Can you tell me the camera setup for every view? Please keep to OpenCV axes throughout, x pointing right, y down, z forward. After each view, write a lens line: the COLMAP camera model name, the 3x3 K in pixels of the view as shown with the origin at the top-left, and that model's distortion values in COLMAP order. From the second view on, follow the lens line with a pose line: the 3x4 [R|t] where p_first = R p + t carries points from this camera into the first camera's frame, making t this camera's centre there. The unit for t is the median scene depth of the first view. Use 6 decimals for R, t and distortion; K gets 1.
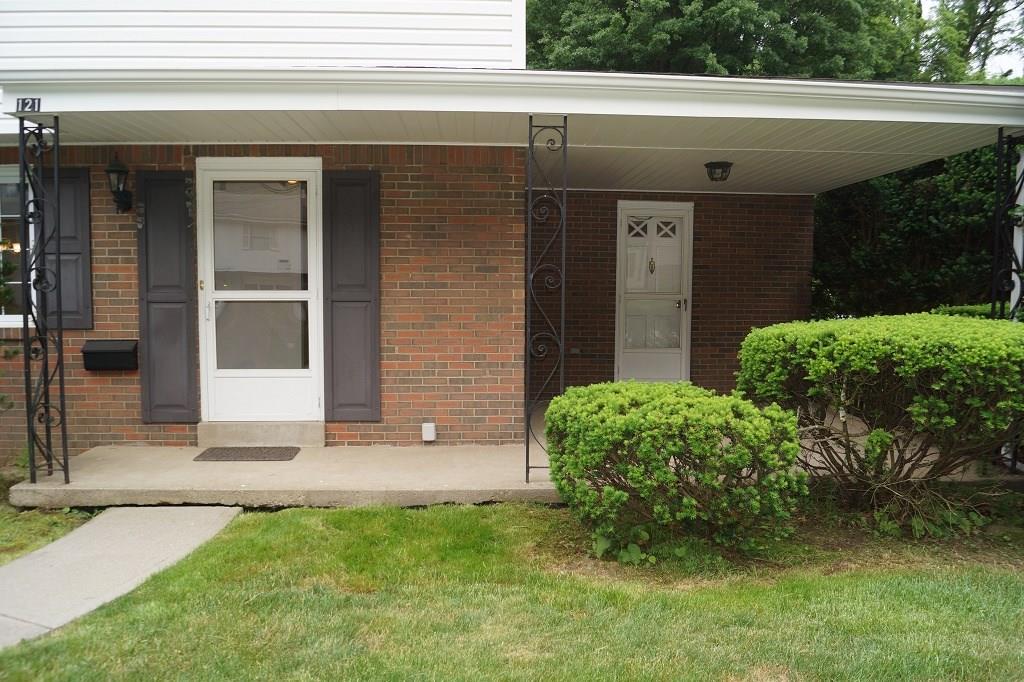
lens RADIAL K [[802.4, 0, 515.9], [0, 802.4, 348.8], [0, 0, 1]] dist [-0.076268, 0.007673]
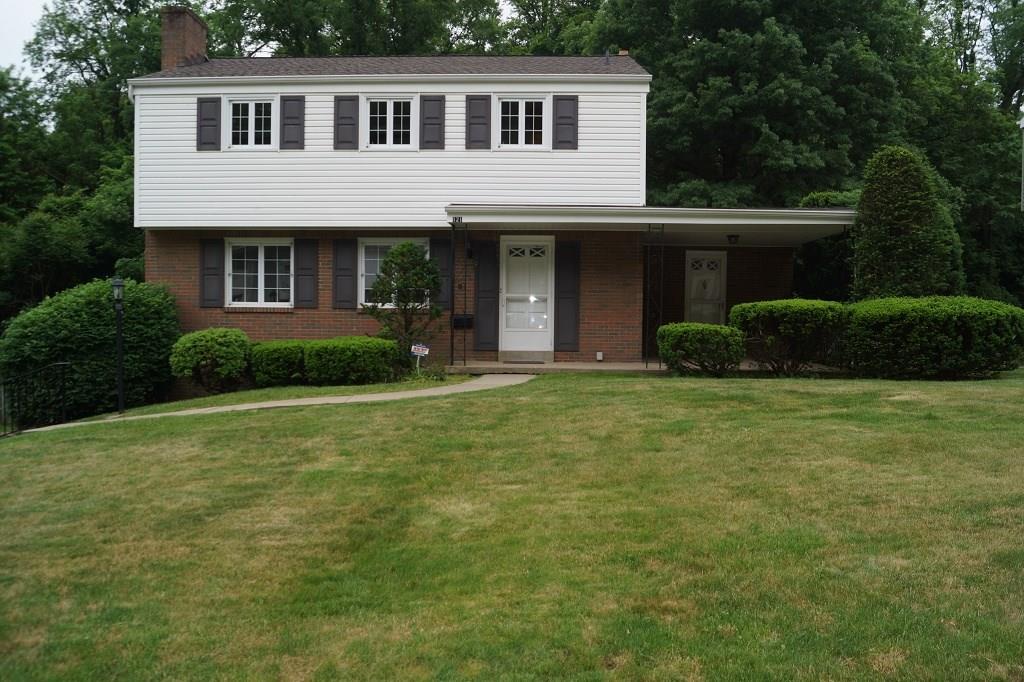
lens RADIAL K [[802.4, 0, 511.9], [0, 802.4, 341.7], [0, 0, 1]] dist [-0.076268, 0.007673]
pose [[0.995181, 0.008987, -0.097641, -0.097918], [-0.013150, 0.999028, -0.042071, 0.117146], [0.097168, 0.043153, 0.994332, -0.926163]]
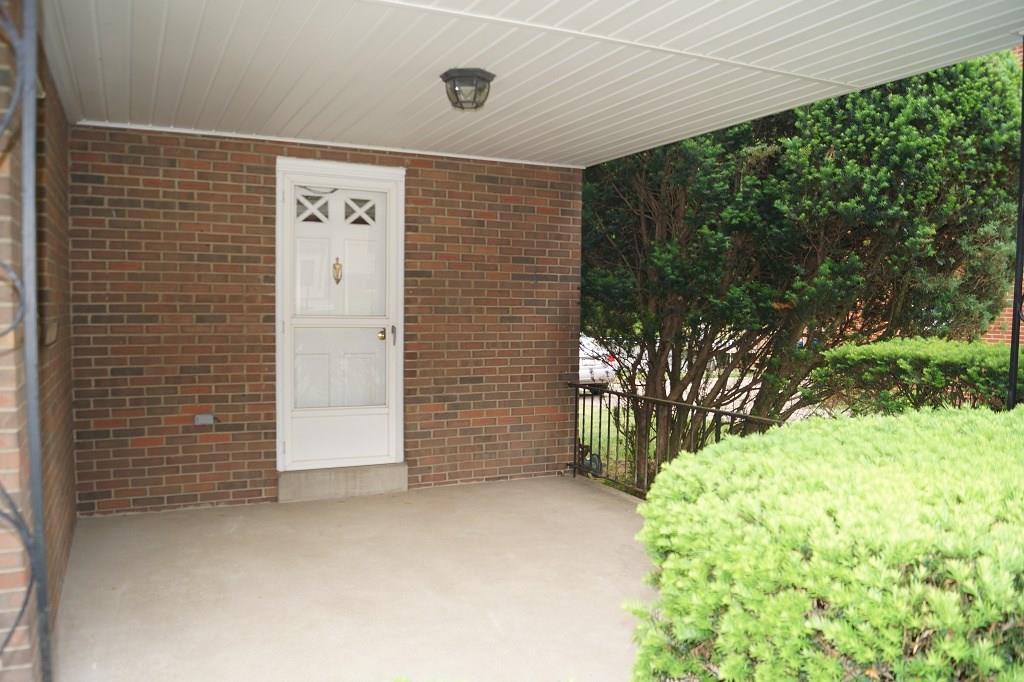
lens RADIAL K [[802.4, 0, 520.1], [0, 802.4, 362.1], [0, 0, 1]] dist [-0.076268, 0.007673]
pose [[0.922505, -0.022847, 0.385309, 0.066180], [0.020541, 0.999738, 0.010102, -0.039839], [-0.385439, -0.001405, 0.922732, 0.407462]]
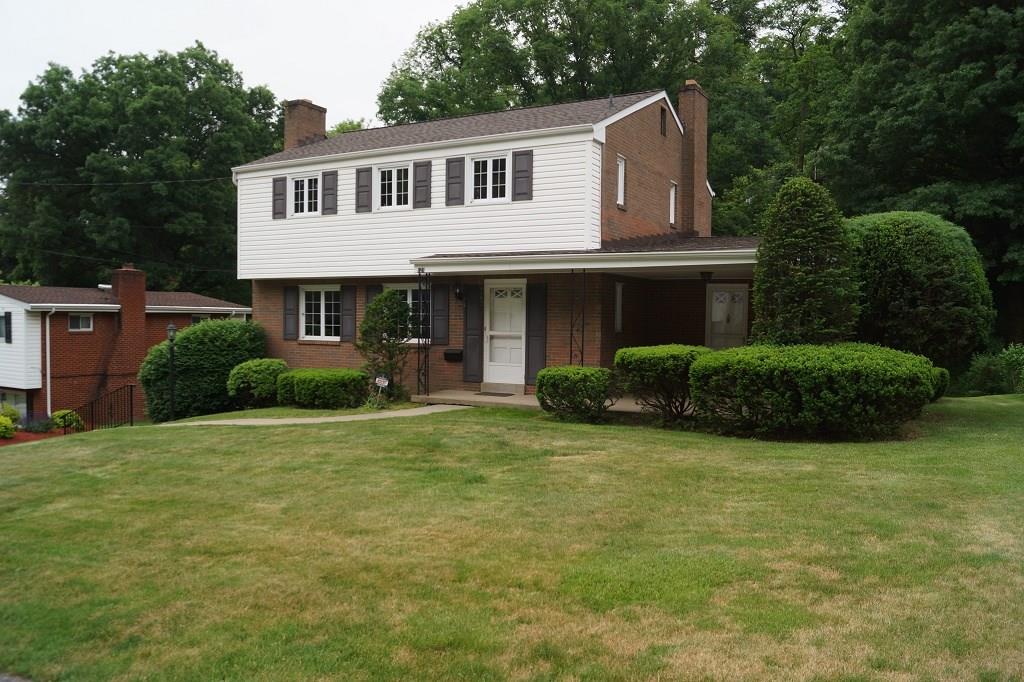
lens RADIAL K [[802.4, 0, 514.6], [0, 802.4, 342.6], [0, 0, 1]] dist [-0.076268, 0.007673]
pose [[0.838766, 0.021969, -0.544049, 0.782116], [-0.046904, 0.998387, -0.031998, 0.030241], [0.542468, 0.052357, 0.838443, -0.799238]]
